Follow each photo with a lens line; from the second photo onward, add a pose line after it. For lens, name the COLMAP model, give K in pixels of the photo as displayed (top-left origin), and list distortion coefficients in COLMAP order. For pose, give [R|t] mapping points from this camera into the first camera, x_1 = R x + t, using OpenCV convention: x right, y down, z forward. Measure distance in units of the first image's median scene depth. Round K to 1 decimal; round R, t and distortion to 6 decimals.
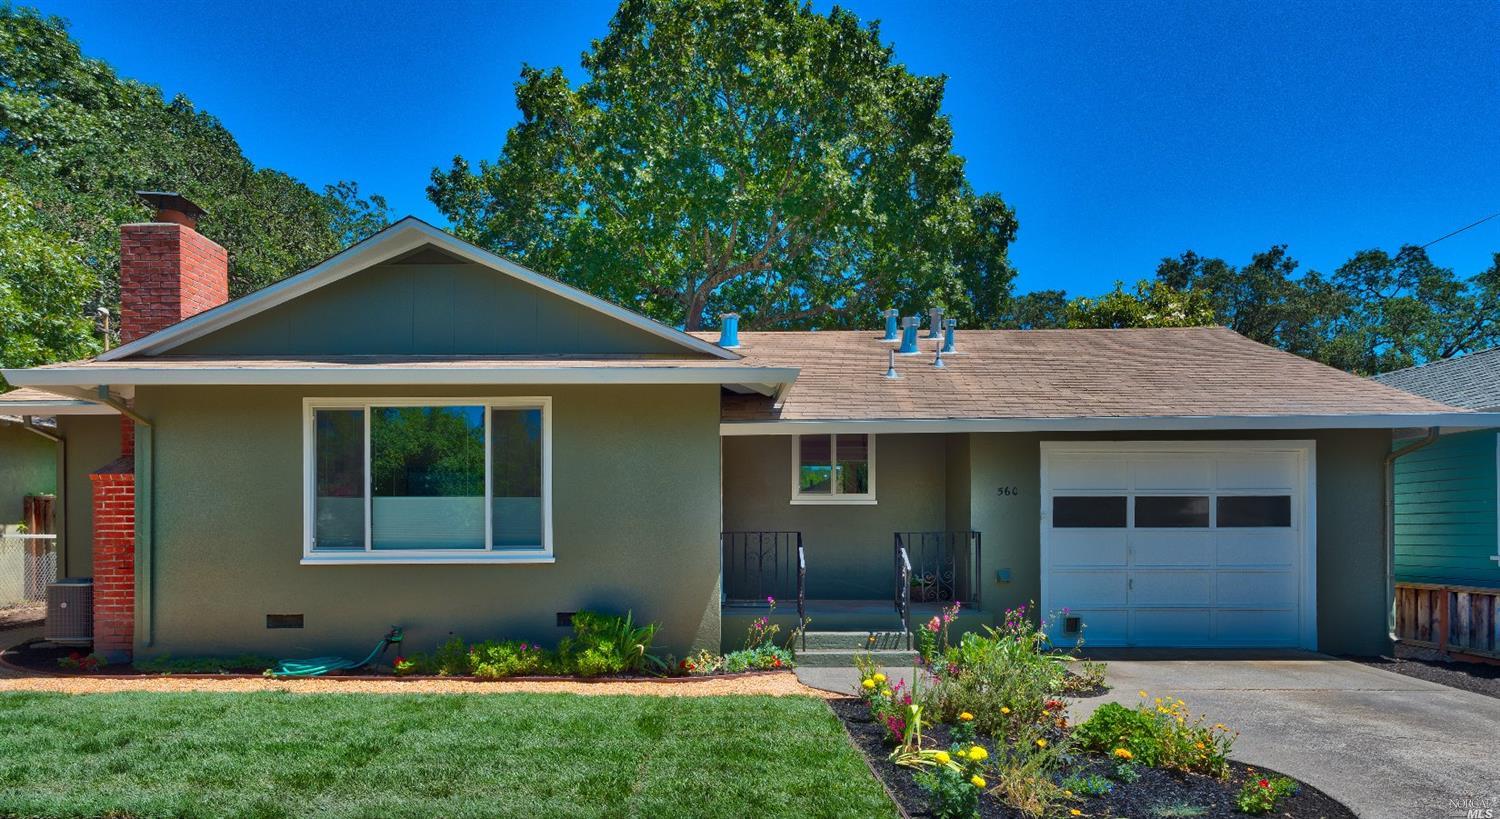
lens RADIAL K [[870.1, 0, 750.2], [0, 870.1, 531.5], [0, 0, 1]] dist [0.003873, 0.000359]
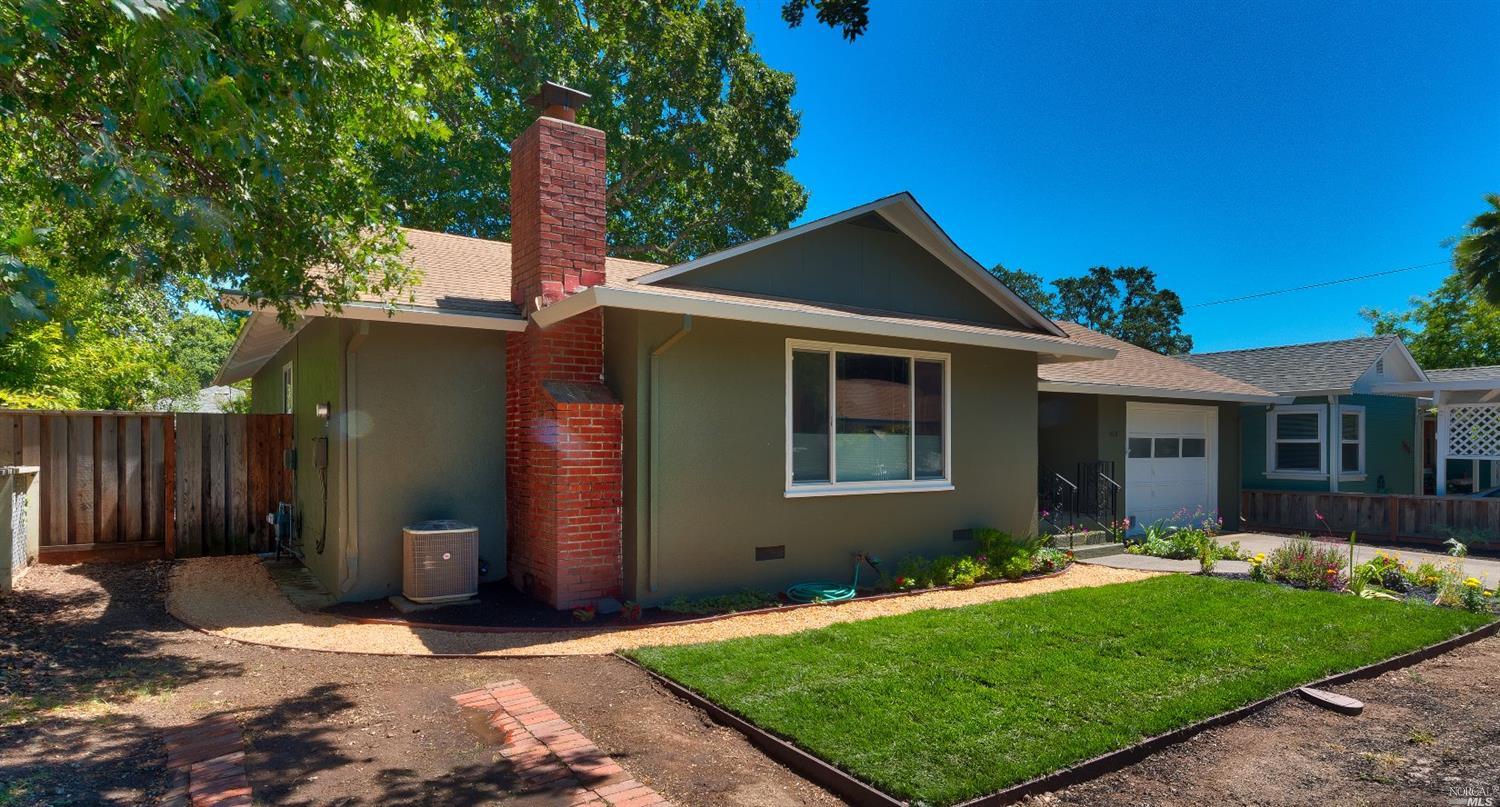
lens RADIAL K [[827.8, 0, 753.8], [0, 827.8, 453.8], [0, 0, 1]] dist [0.023976, 0.000001]
pose [[0.818860, -0.001902, 0.573991, -1.100550], [-0.003722, 0.999956, 0.008624, -0.022824], [-0.573982, -0.009198, 0.818816, 0.203968]]
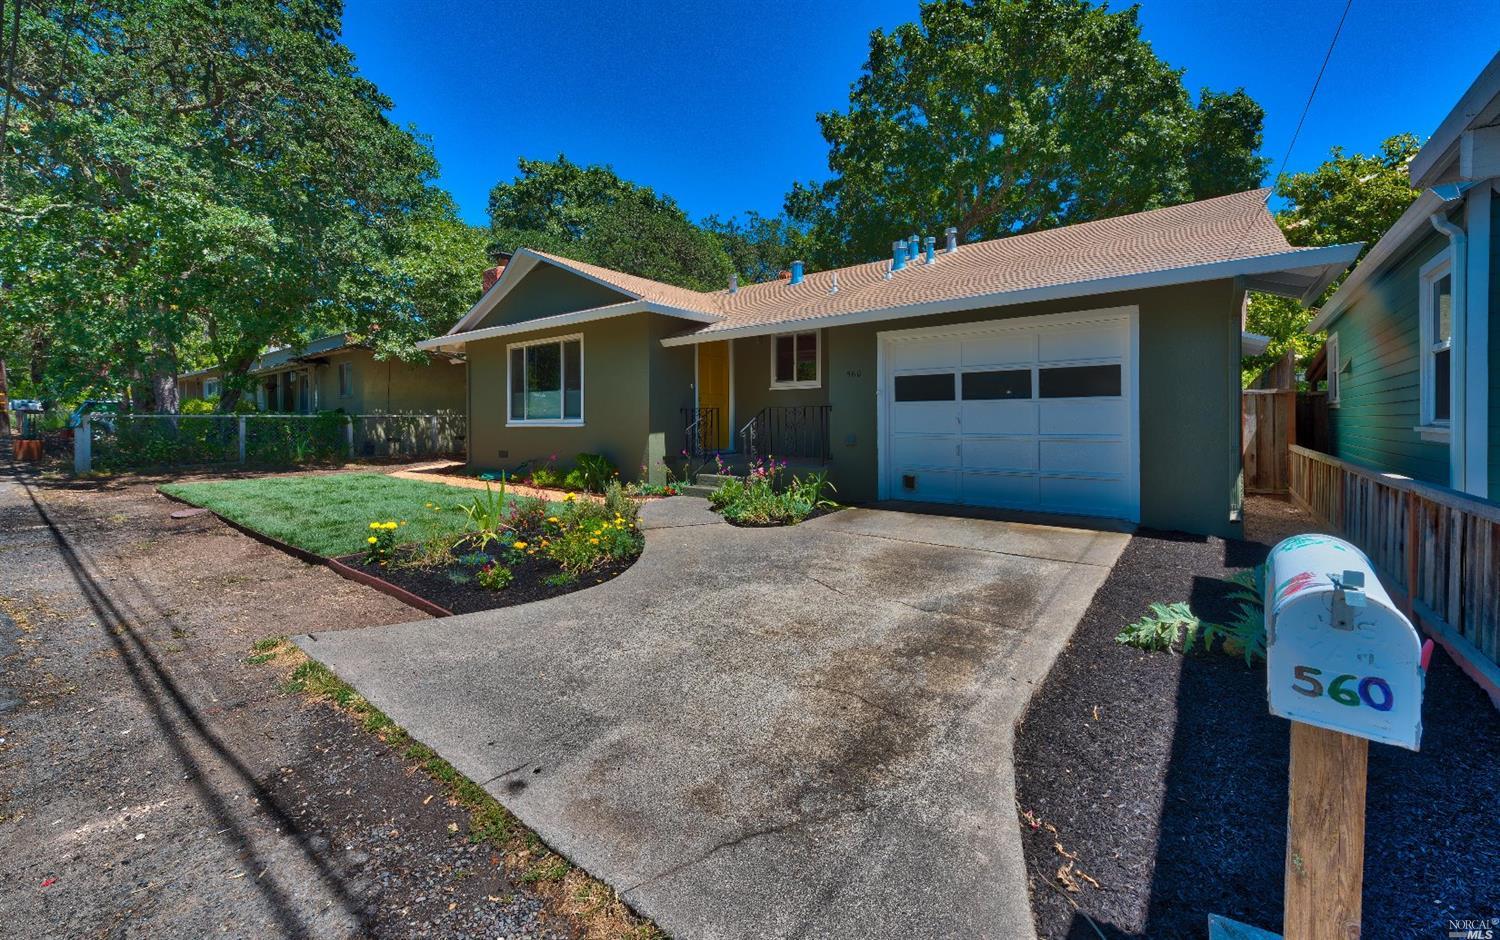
lens RADIAL K [[582.6, 0, 749.0], [0, 582.6, 424.4], [0, 0, 1]] dist [0.000476, 0.000066]
pose [[0.798991, 0.003850, -0.601331, 0.744639], [0.003056, 0.999941, 0.010463, 0.020191], [0.601335, -0.010198, 0.798932, 0.248690]]
